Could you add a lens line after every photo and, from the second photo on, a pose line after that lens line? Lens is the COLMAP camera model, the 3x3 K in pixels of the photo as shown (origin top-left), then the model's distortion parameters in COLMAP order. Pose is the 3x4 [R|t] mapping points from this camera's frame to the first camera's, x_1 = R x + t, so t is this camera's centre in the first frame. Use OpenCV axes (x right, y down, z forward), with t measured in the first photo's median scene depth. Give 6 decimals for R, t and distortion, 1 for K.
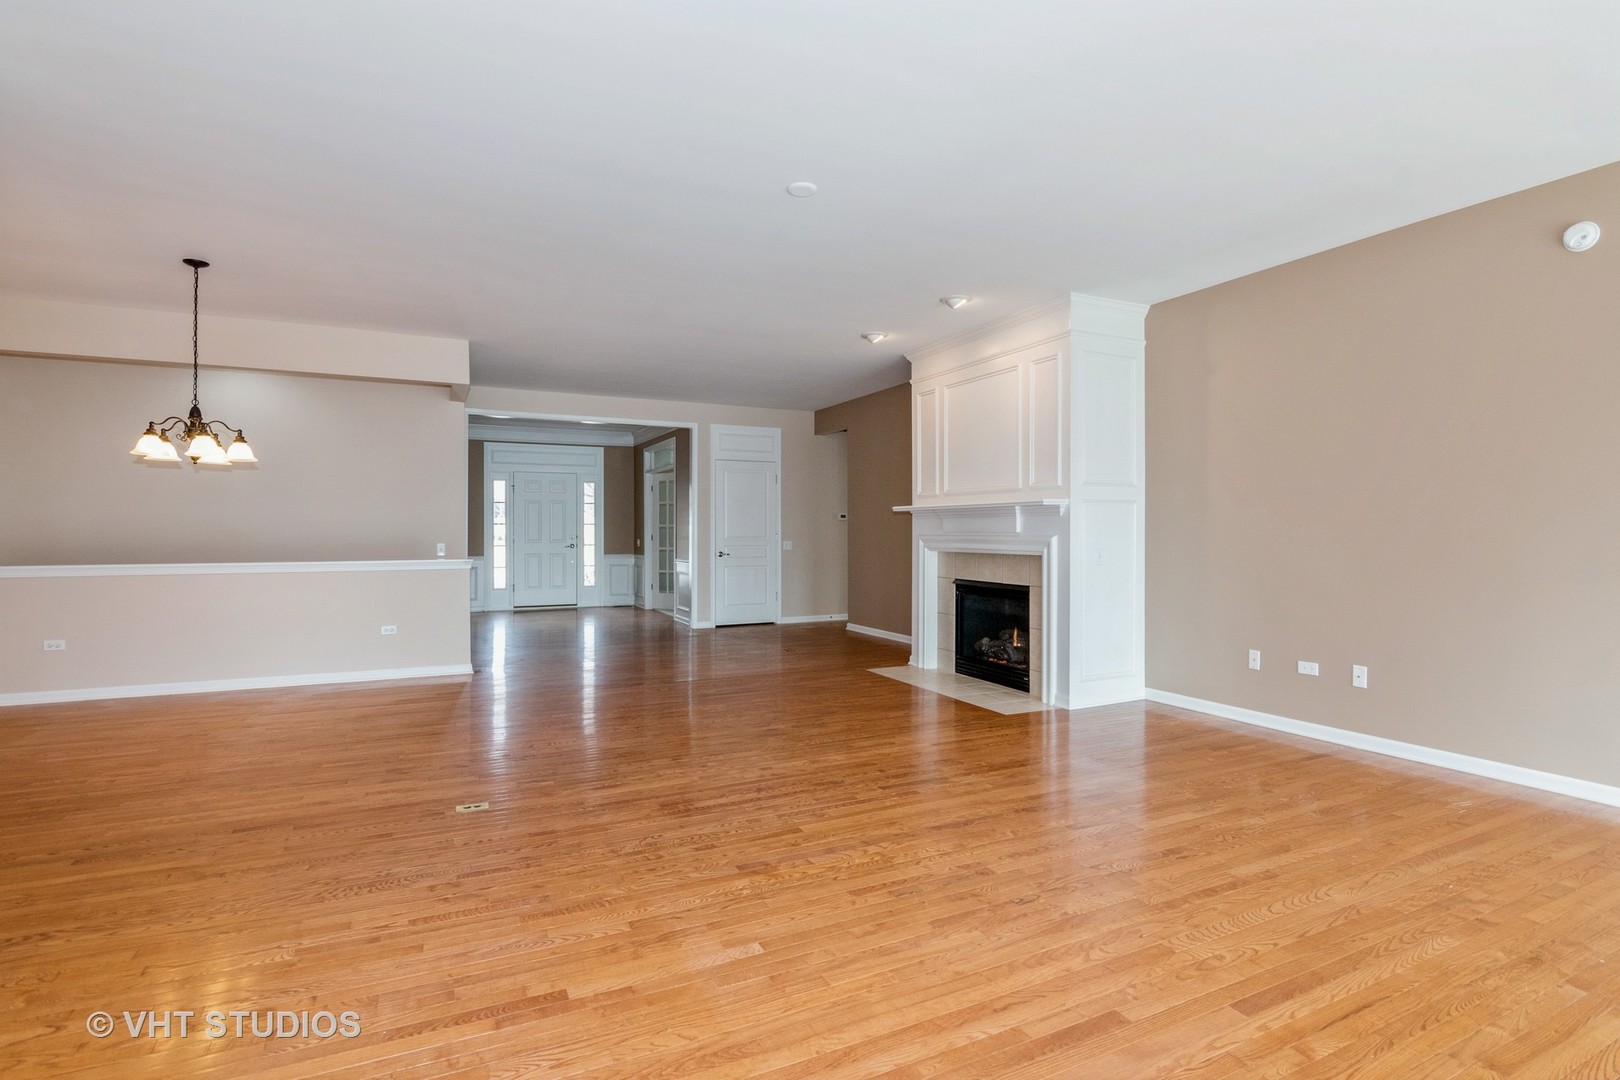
lens RADIAL K [[792.8, 0, 810.8], [0, 792.8, 531.7], [0, 0, 1]] dist [0.000504, -0.014604]
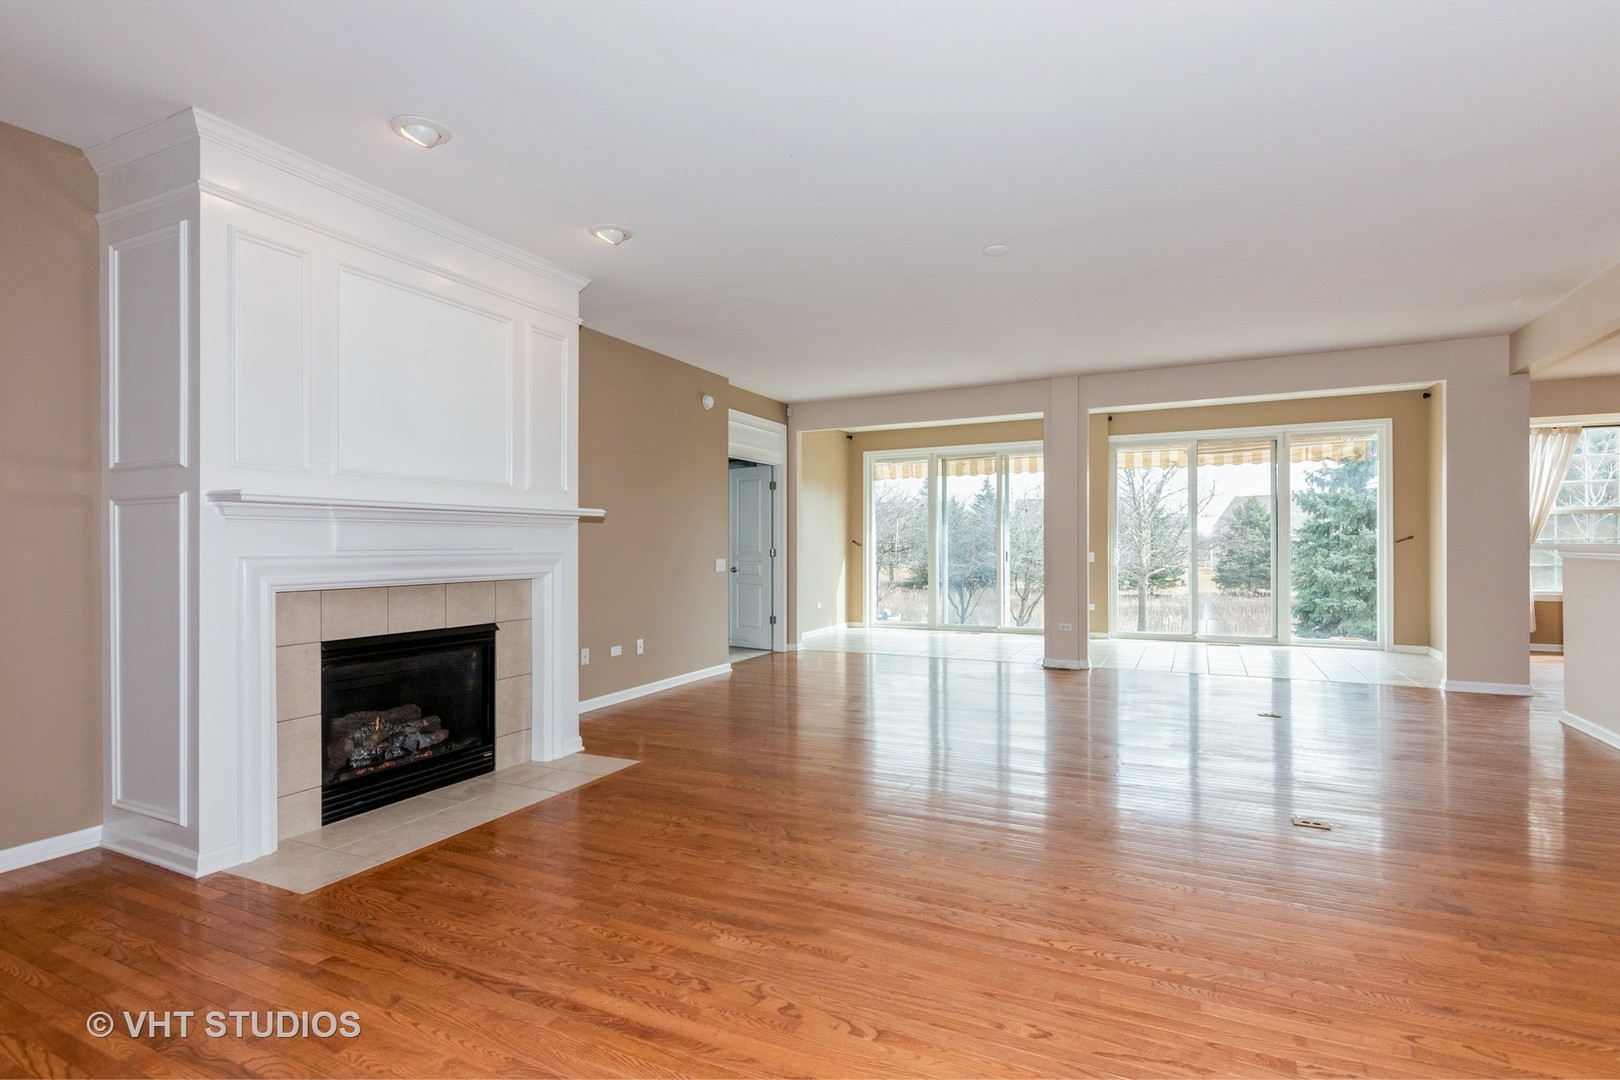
lens RADIAL K [[796.7, 0, 819.9], [0, 796.7, 544.0], [0, 0, 1]] dist [0.035042, -0.016962]
pose [[-0.634742, 0.005528, 0.772704, -0.568073], [0.006642, 0.999977, -0.001698, -0.000833], [-0.772695, 0.004055, -0.634764, 1.459854]]
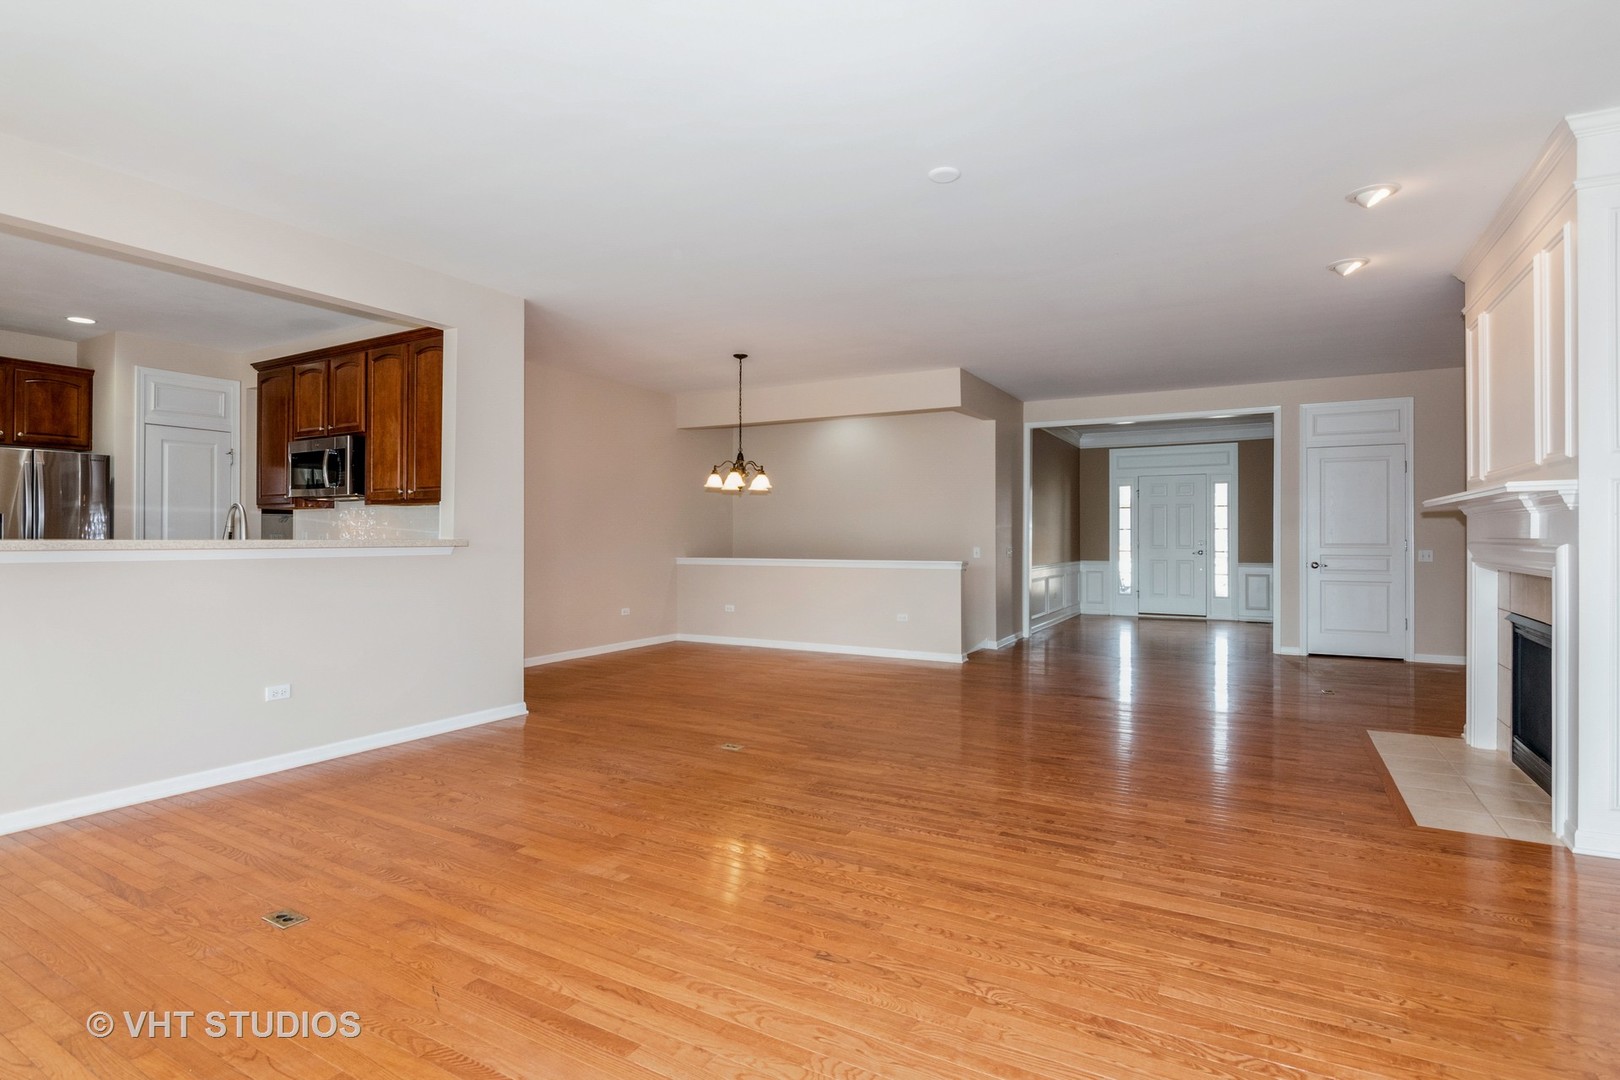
lens RADIAL K [[792.8, 0, 810.8], [0, 792.8, 531.7], [0, 0, 1]] dist [0.000504, -0.014604]
pose [[0.566740, -0.004846, -0.823882, 0.513743], [-0.000793, 0.999979, -0.006428, 0.000119], [0.823896, 0.004297, 0.566724, 0.253444]]
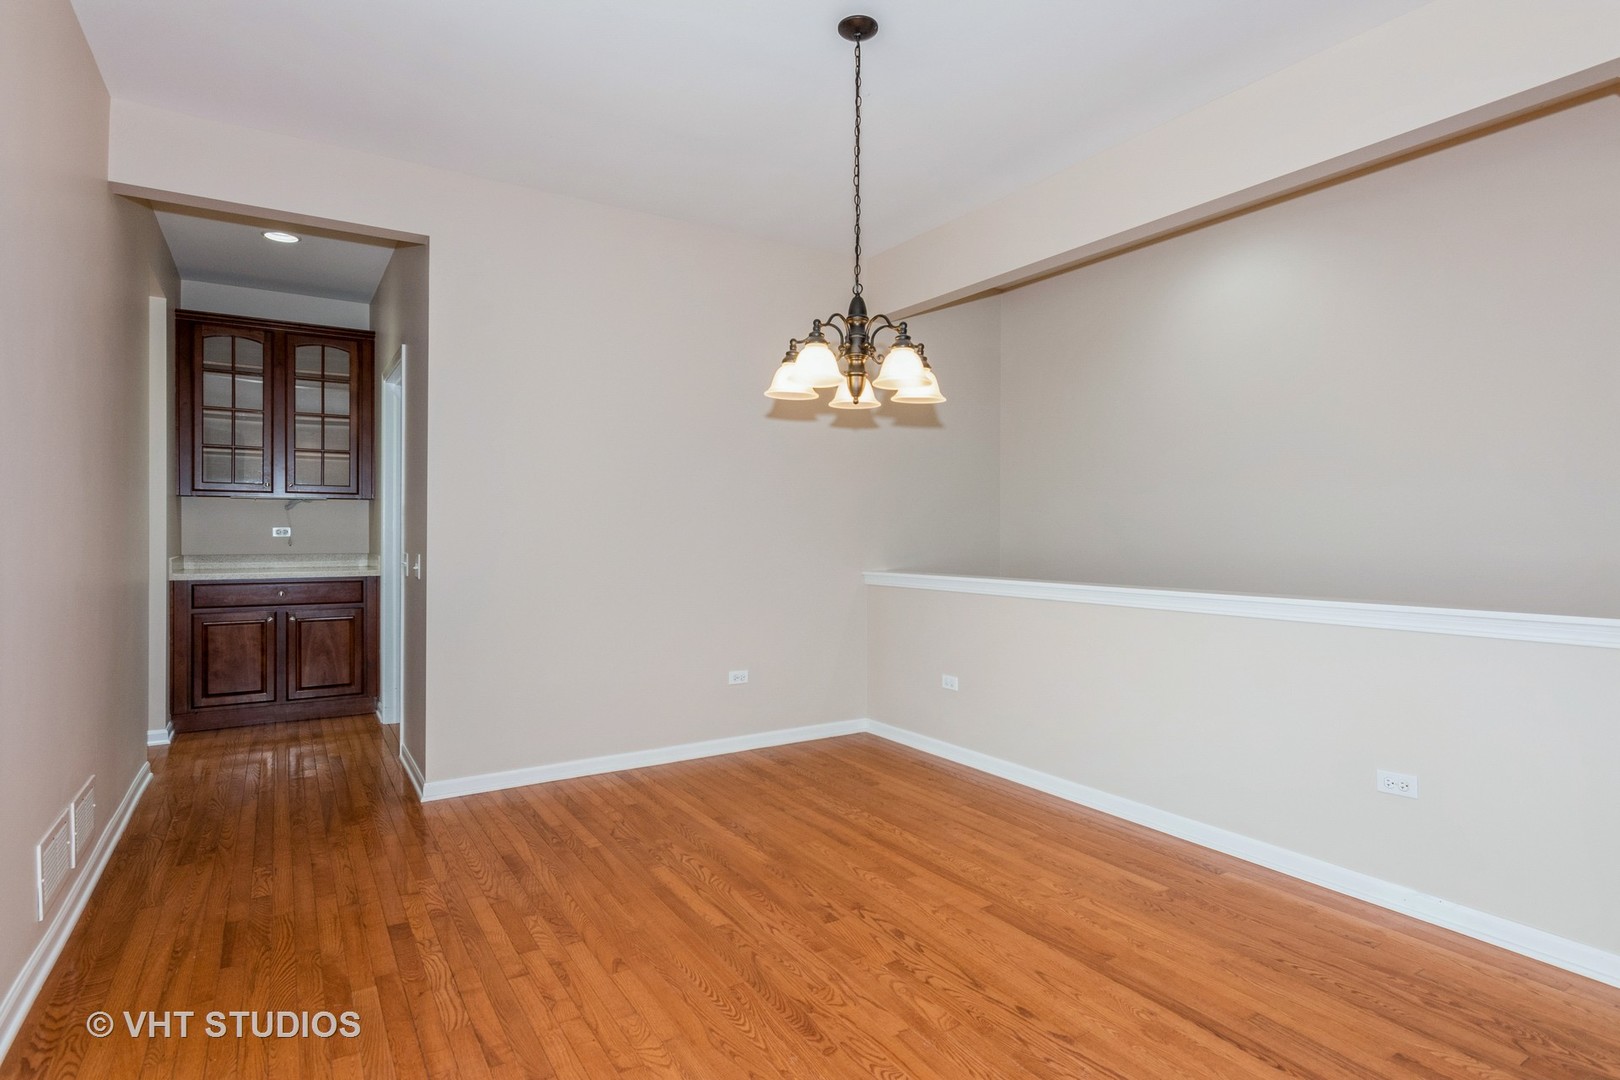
lens RADIAL K [[853.0, 0, 810.0], [0, 853.0, 540.0], [0, 0, 1]] dist [0.046412, 0.000066]
pose [[0.113100, 0.003732, -0.993577, -0.188572], [-0.003936, 0.999987, 0.003308, 0.007303], [0.993576, 0.003537, 0.113113, 0.876150]]
